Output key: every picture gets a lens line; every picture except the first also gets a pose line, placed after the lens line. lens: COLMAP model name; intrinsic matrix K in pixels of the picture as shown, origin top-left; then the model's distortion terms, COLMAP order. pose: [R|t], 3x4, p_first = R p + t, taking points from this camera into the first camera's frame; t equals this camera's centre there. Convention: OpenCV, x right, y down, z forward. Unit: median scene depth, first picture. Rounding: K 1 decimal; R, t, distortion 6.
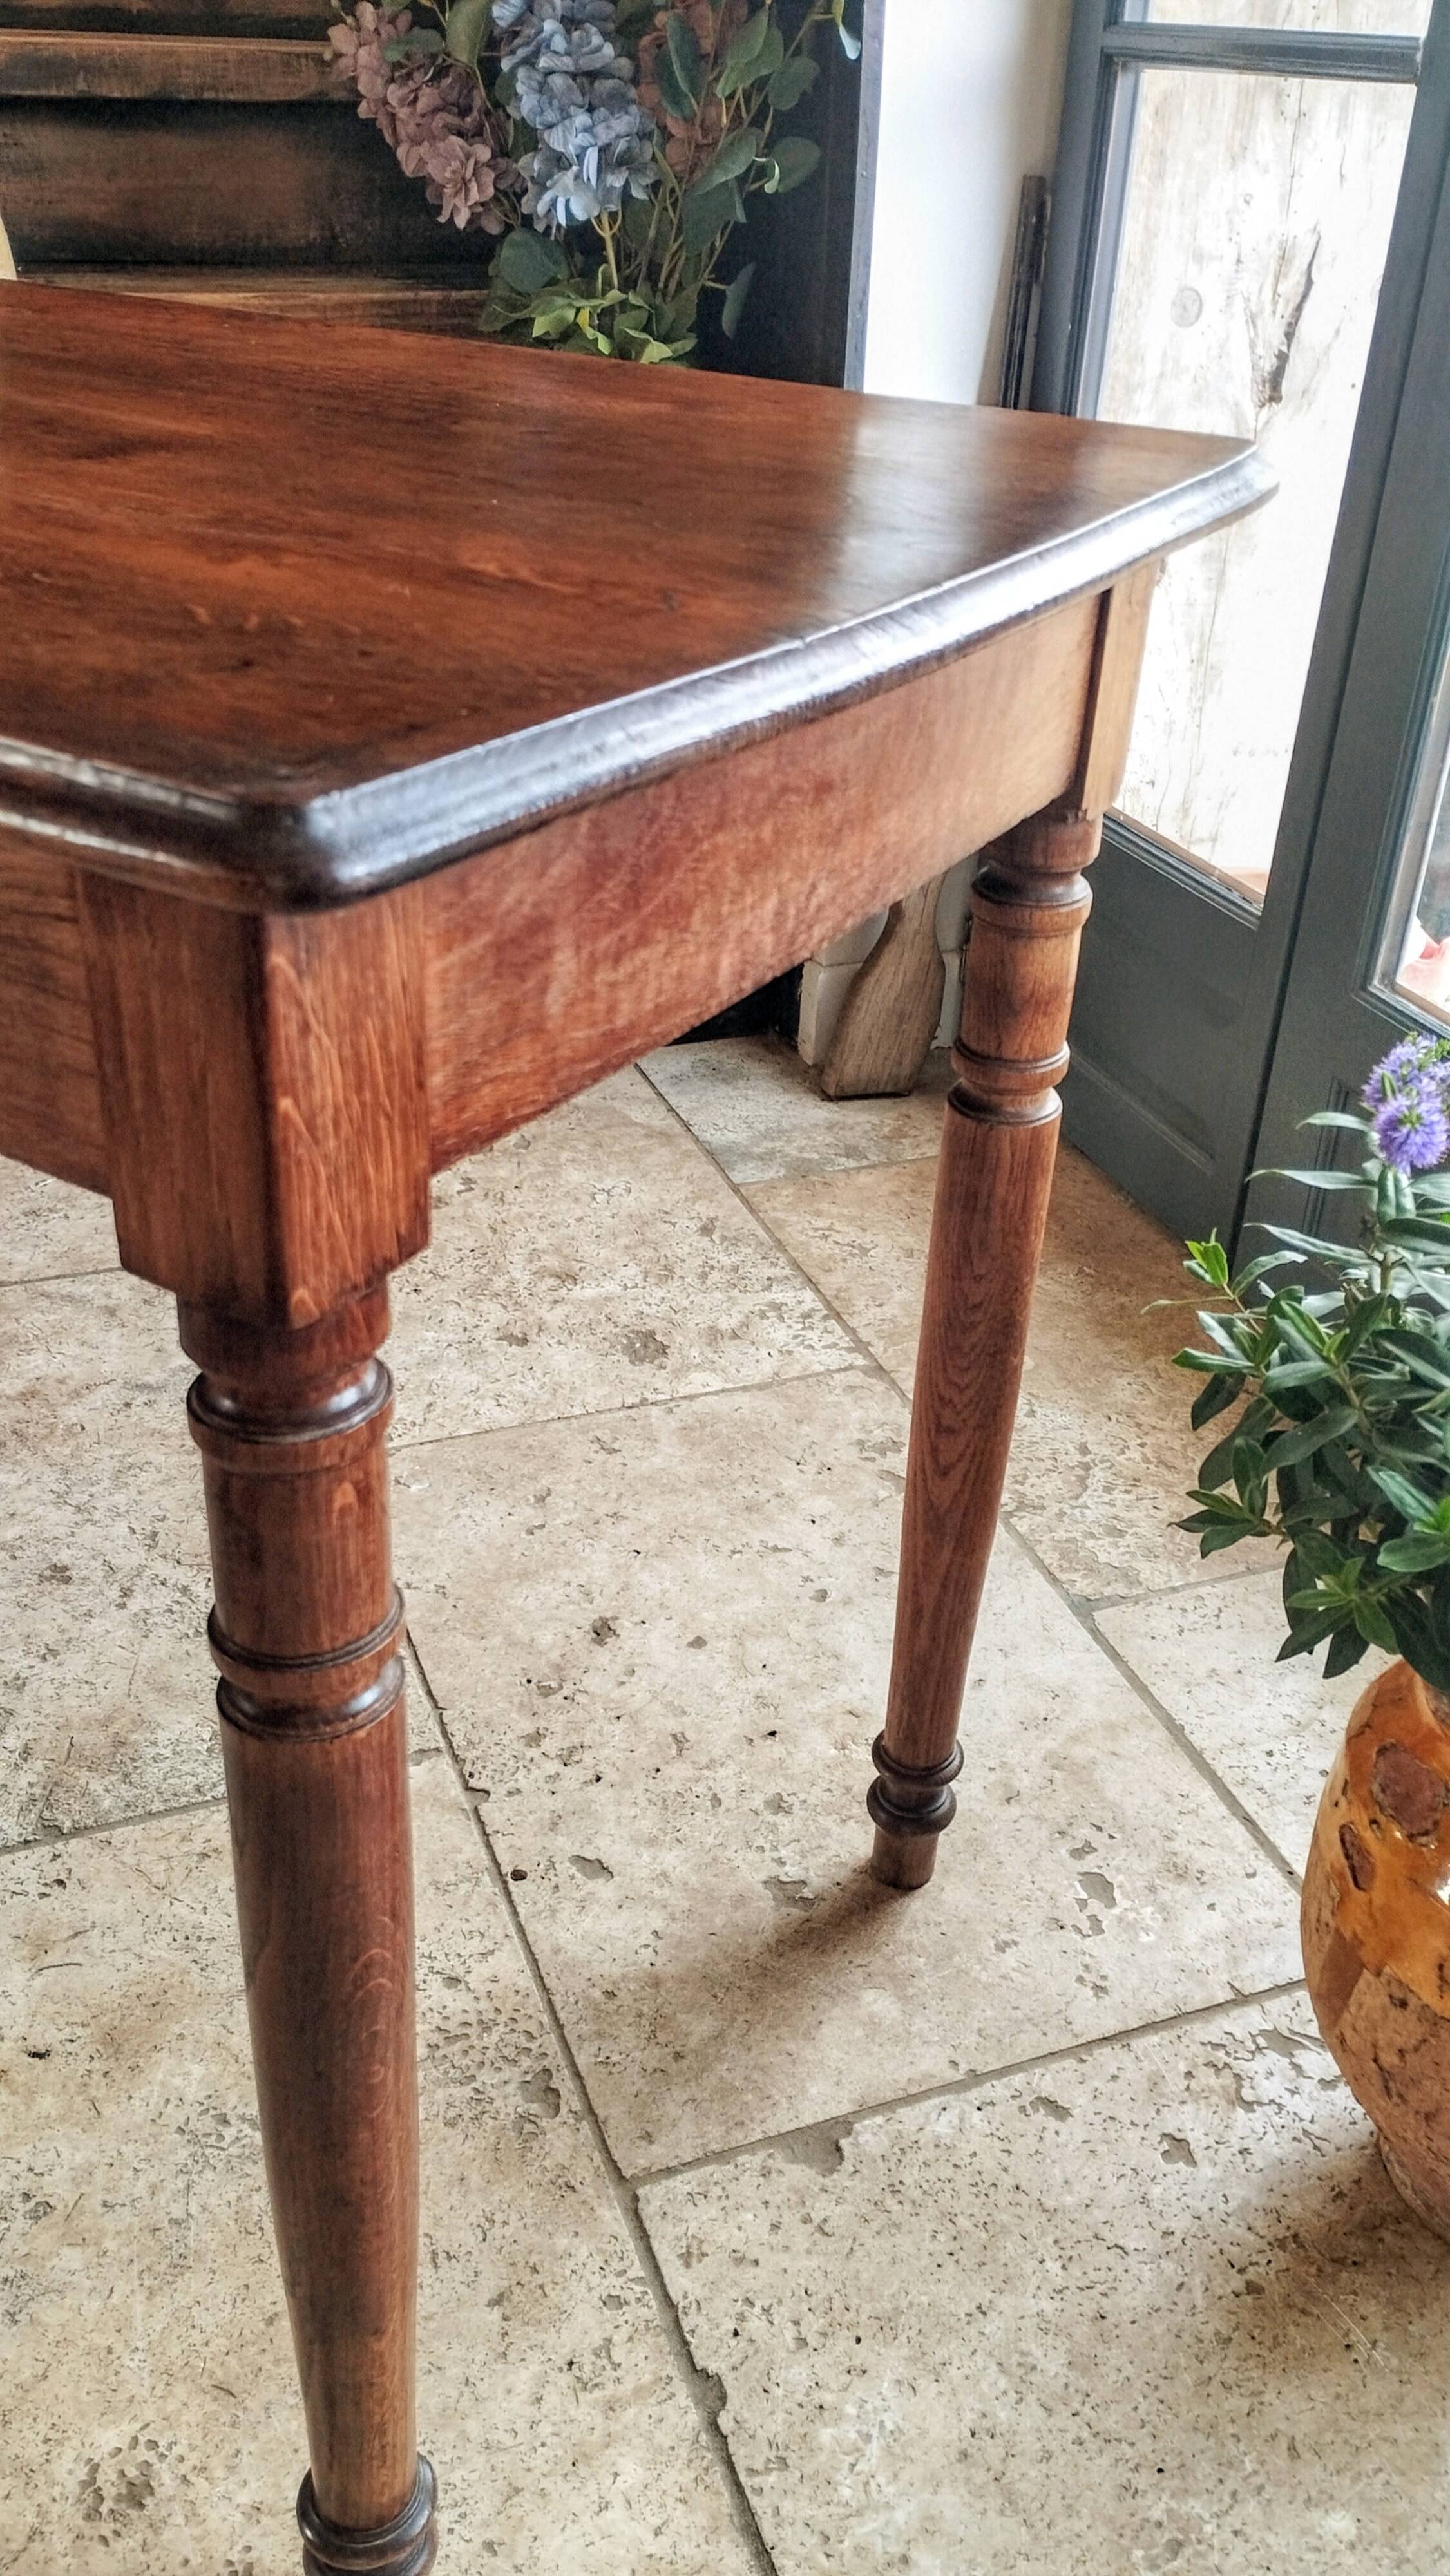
lens RADIAL K [[2160.9, 0, 734.7], [0, 2160.9, 1292.2], [0, 0, 1]] dist [0.073036, -0.096013]
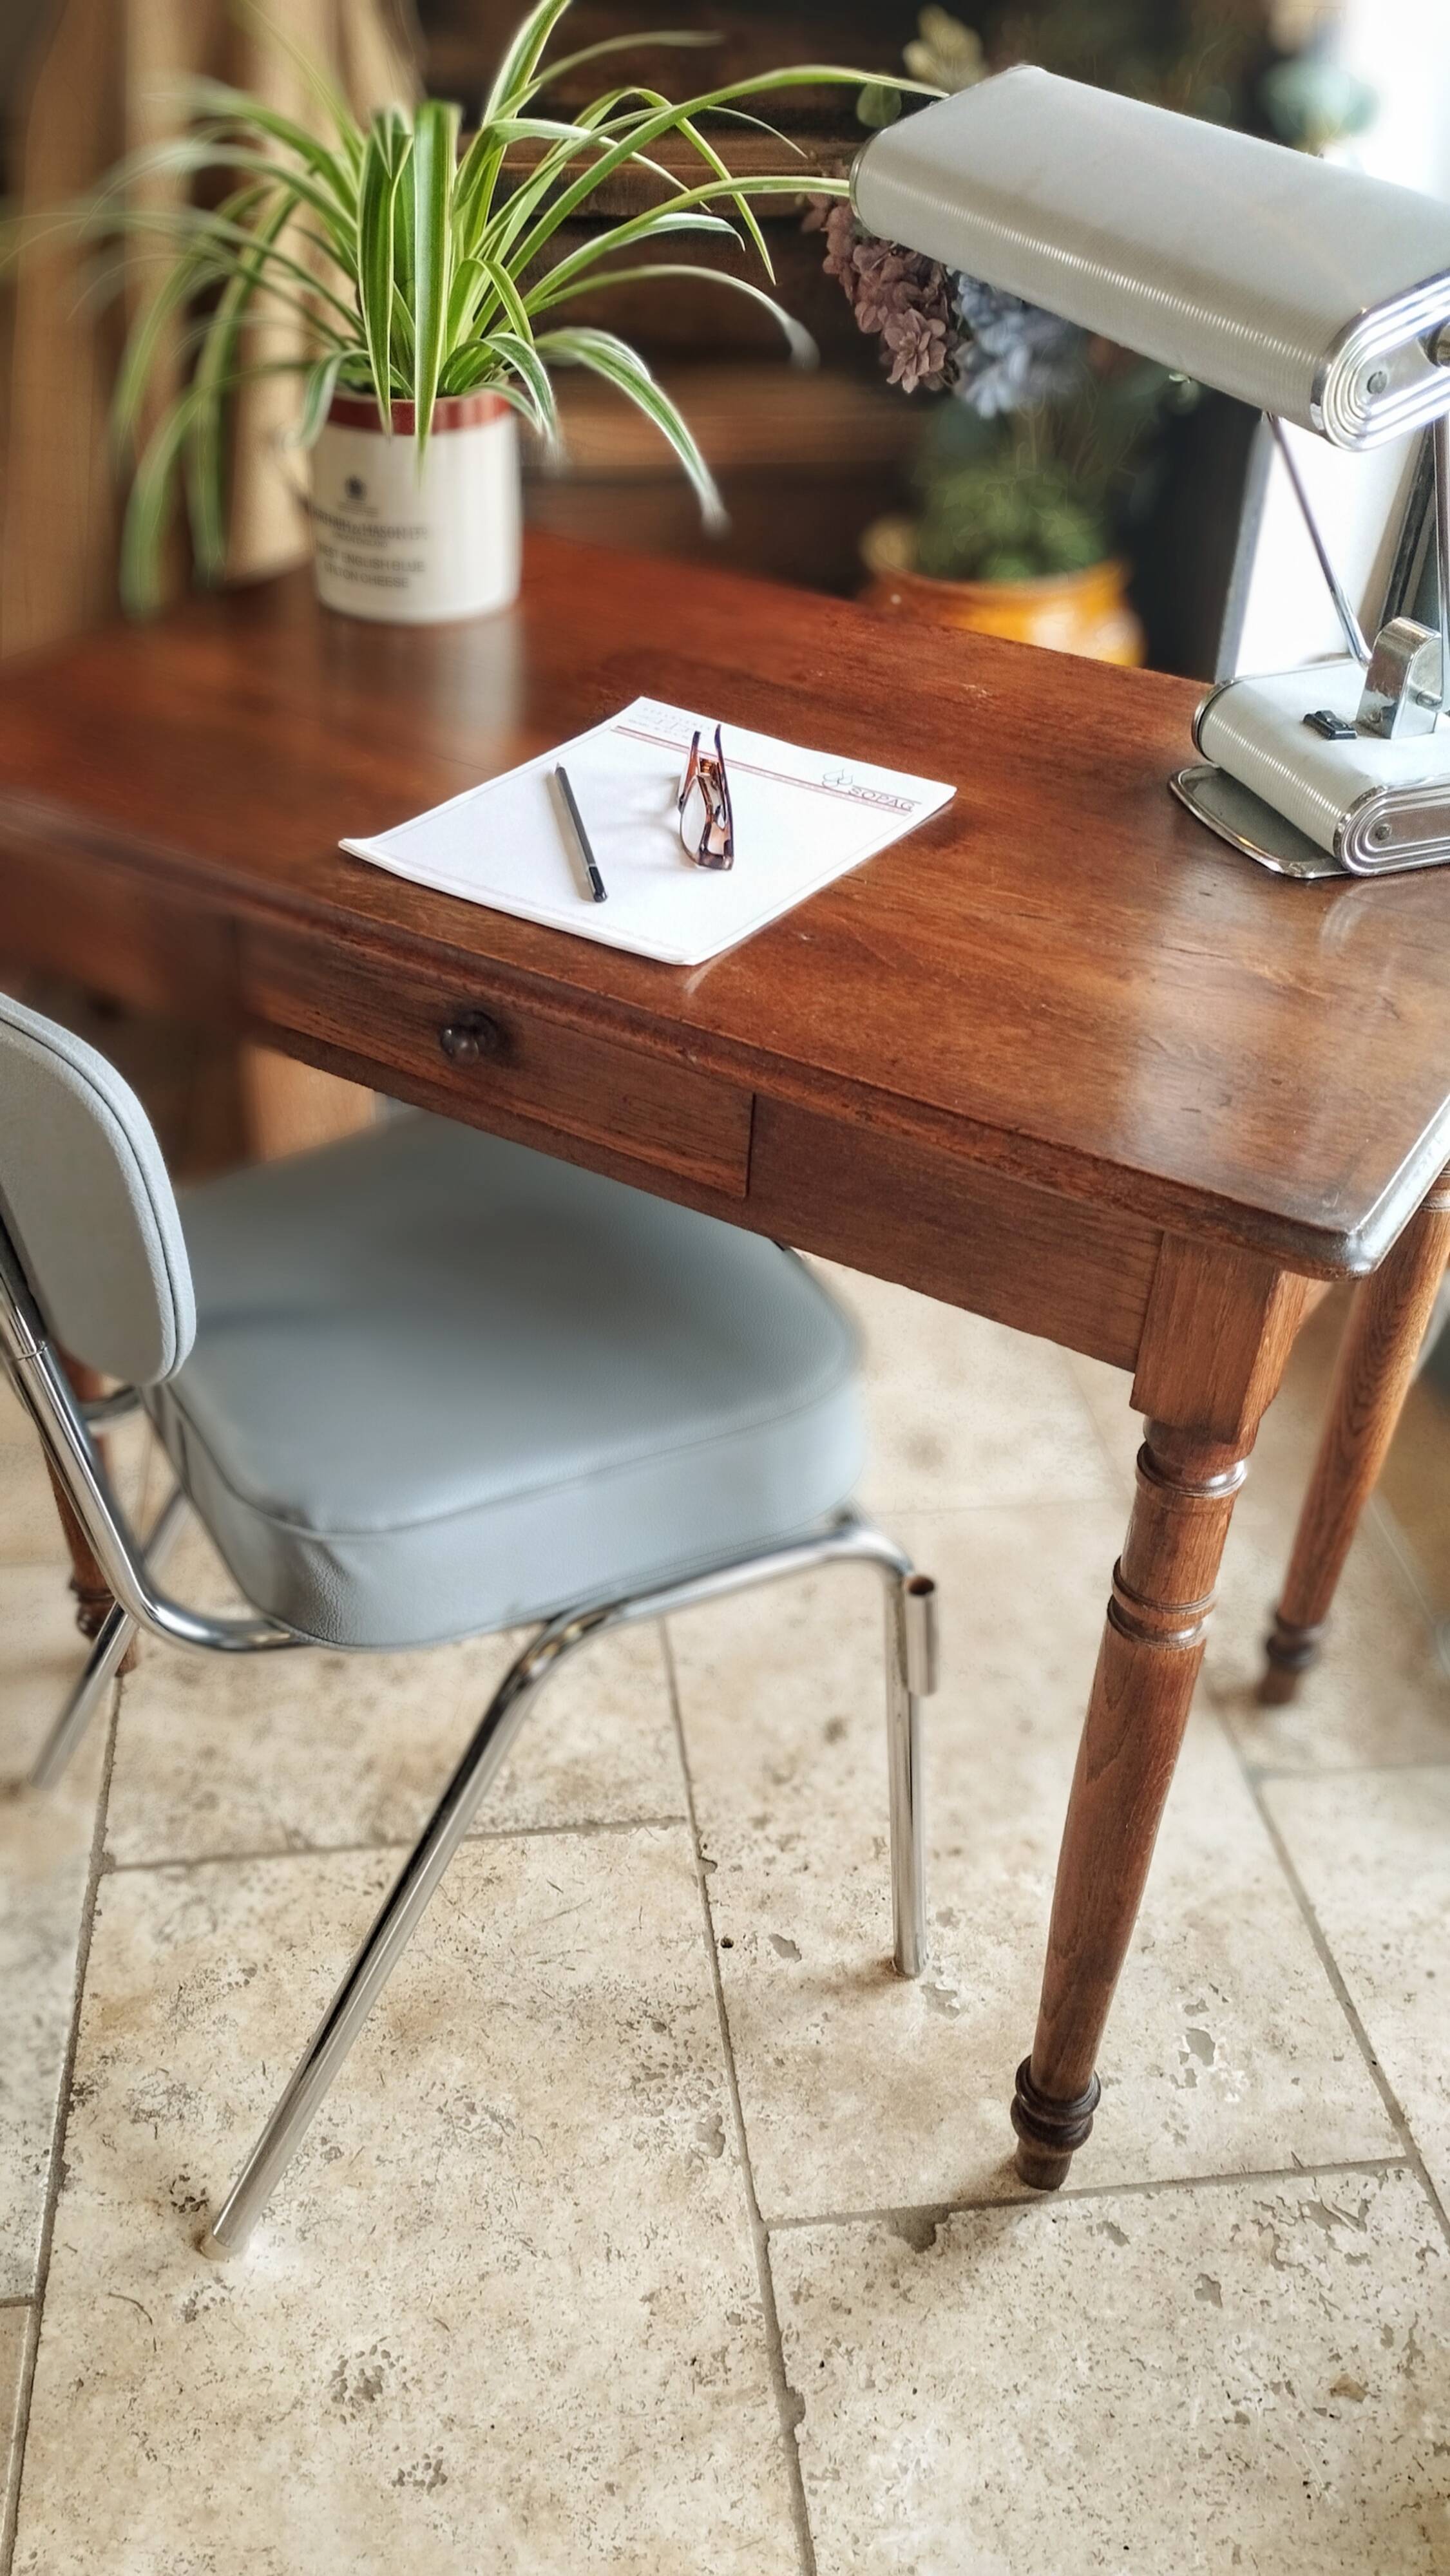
lens RADIAL K [[2160.9, 0, 723.3], [0, 2160.9, 1300.6], [0, 0, 1]] dist [0.073036, -0.096013]
pose [[0.972978, 0.131897, -0.189519, 0.080339], [-0.114484, 0.988368, 0.100109, -0.205845], [0.200519, -0.075707, 0.976760, -0.176350]]
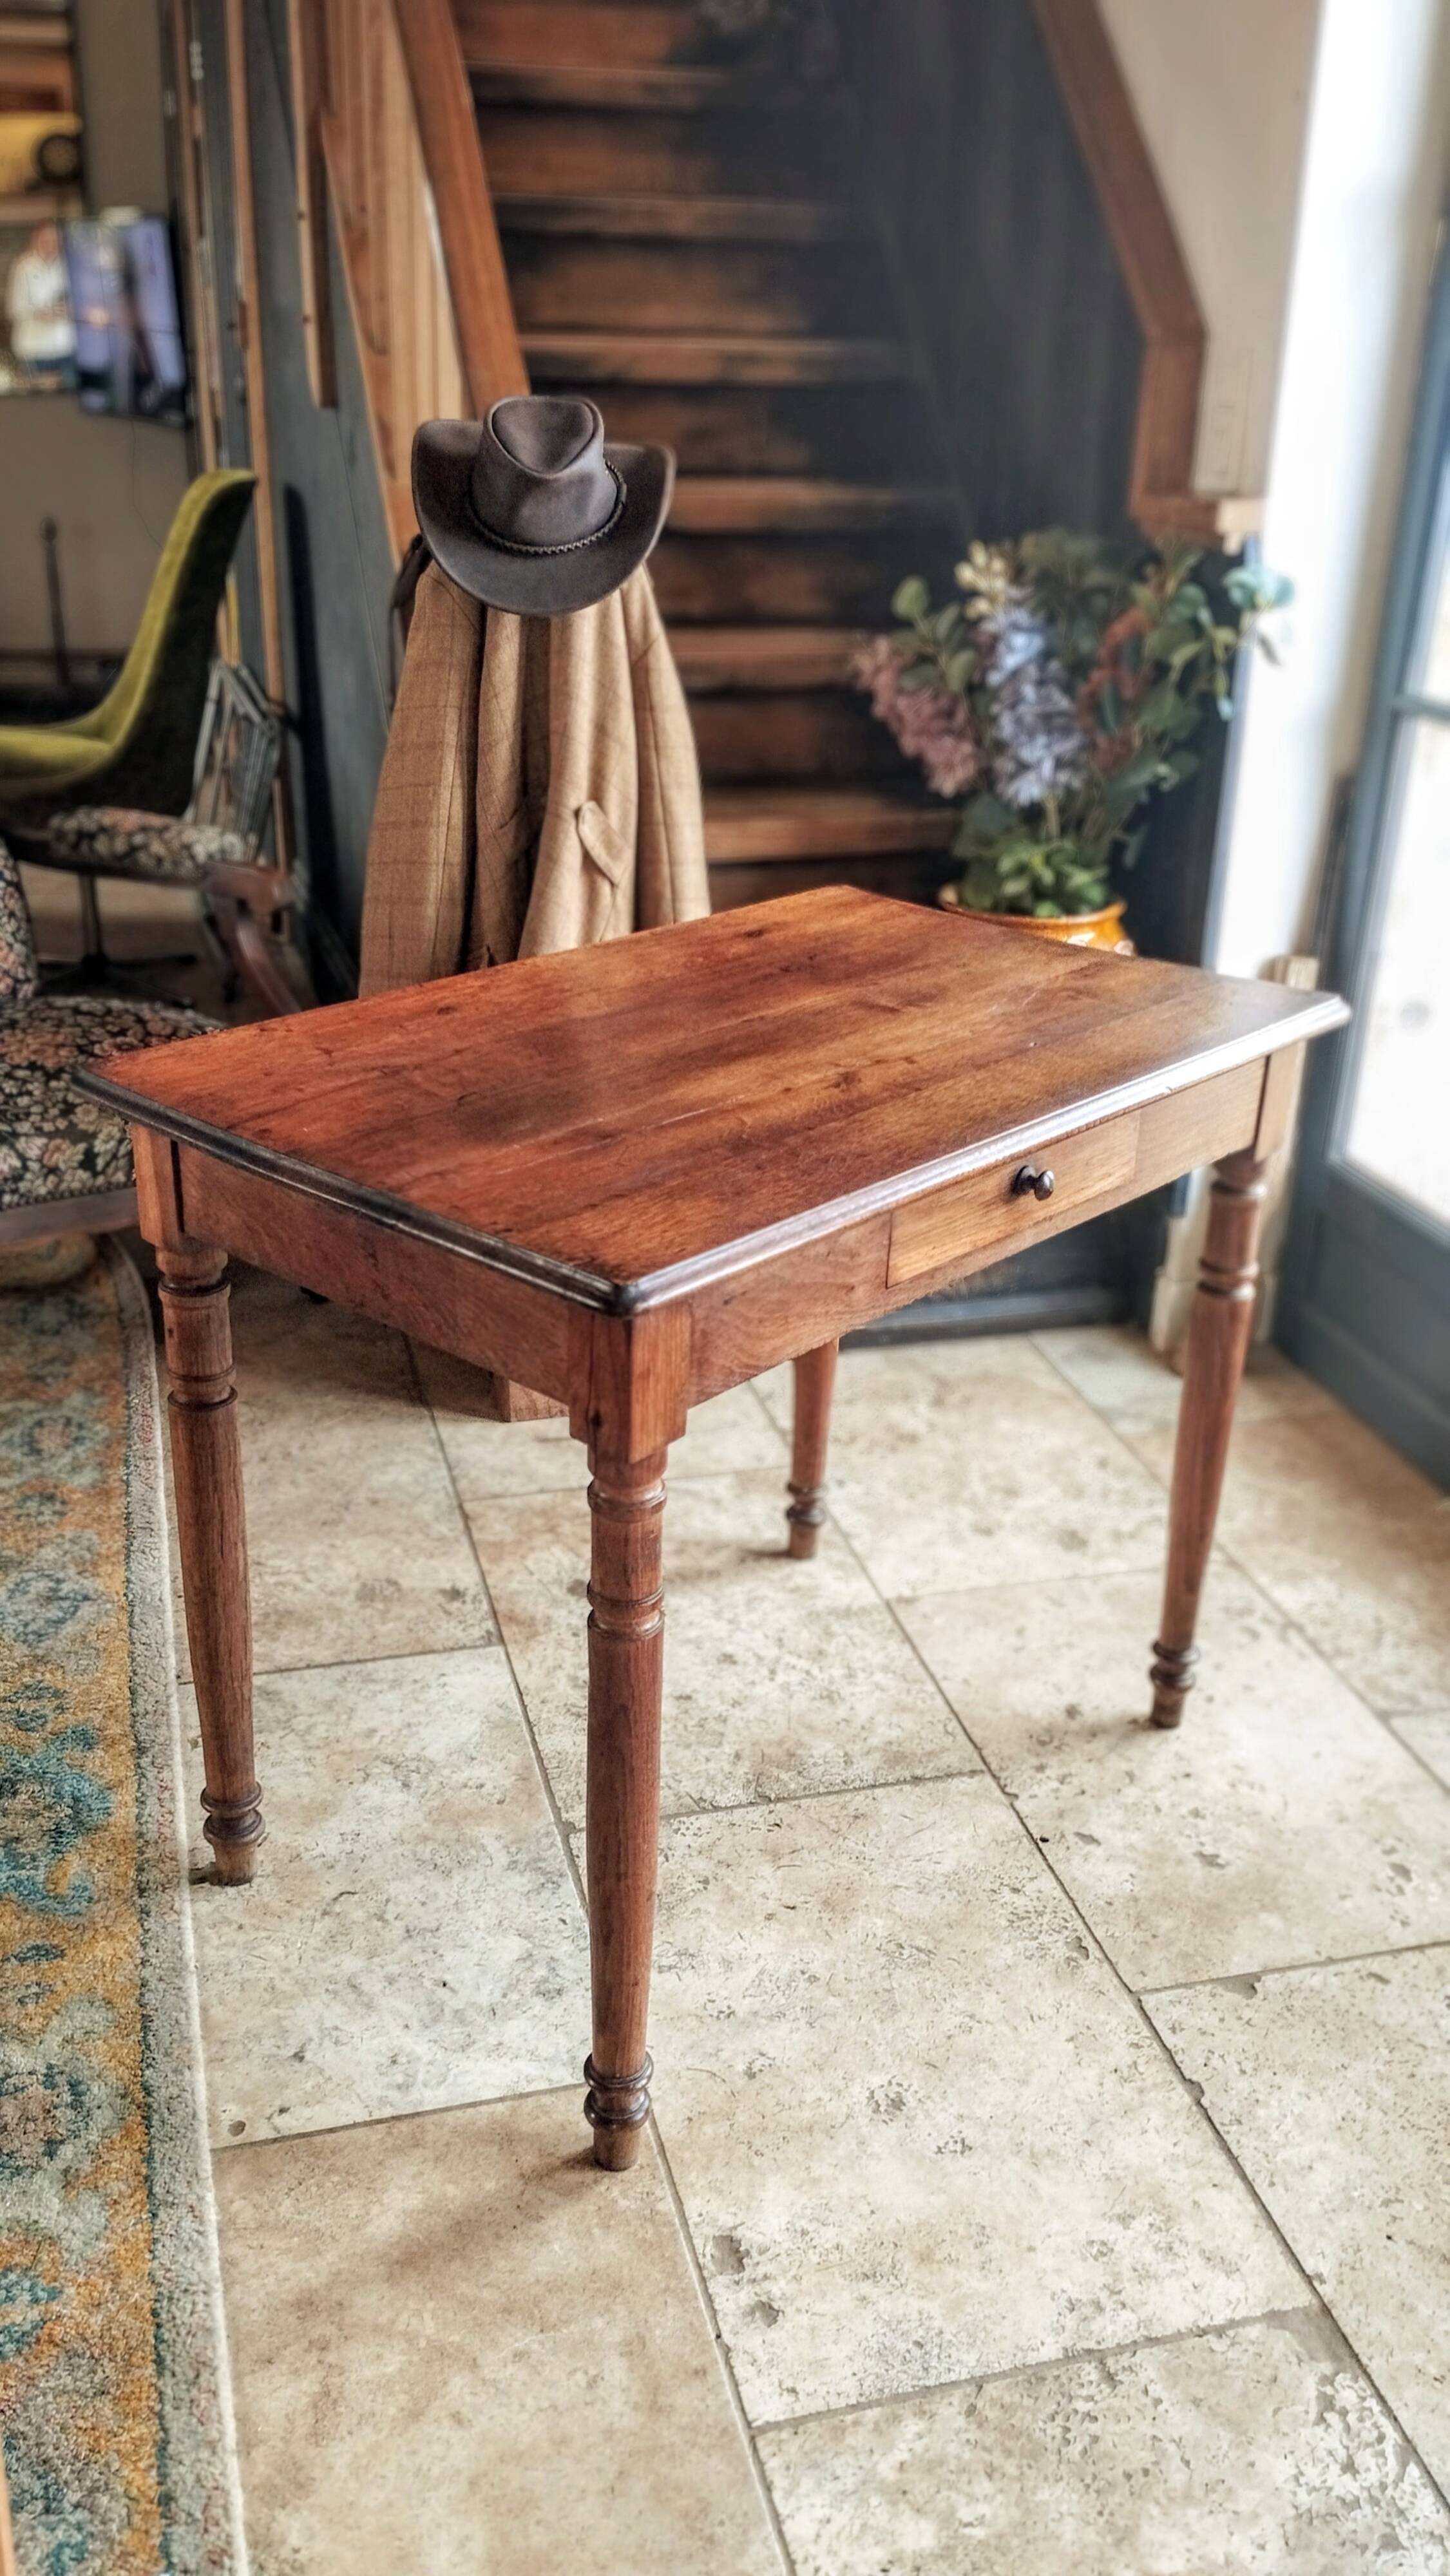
lens RADIAL K [[2160.9, 0, 718.2], [0, 2160.9, 1310.5], [0, 0, 1]] dist [0.073036, -0.096013]
pose [[0.994377, 0.031145, -0.101218, -0.180101], [-0.042006, 0.993370, -0.107010, 0.049252], [0.097215, 0.110660, 0.989092, -0.680059]]
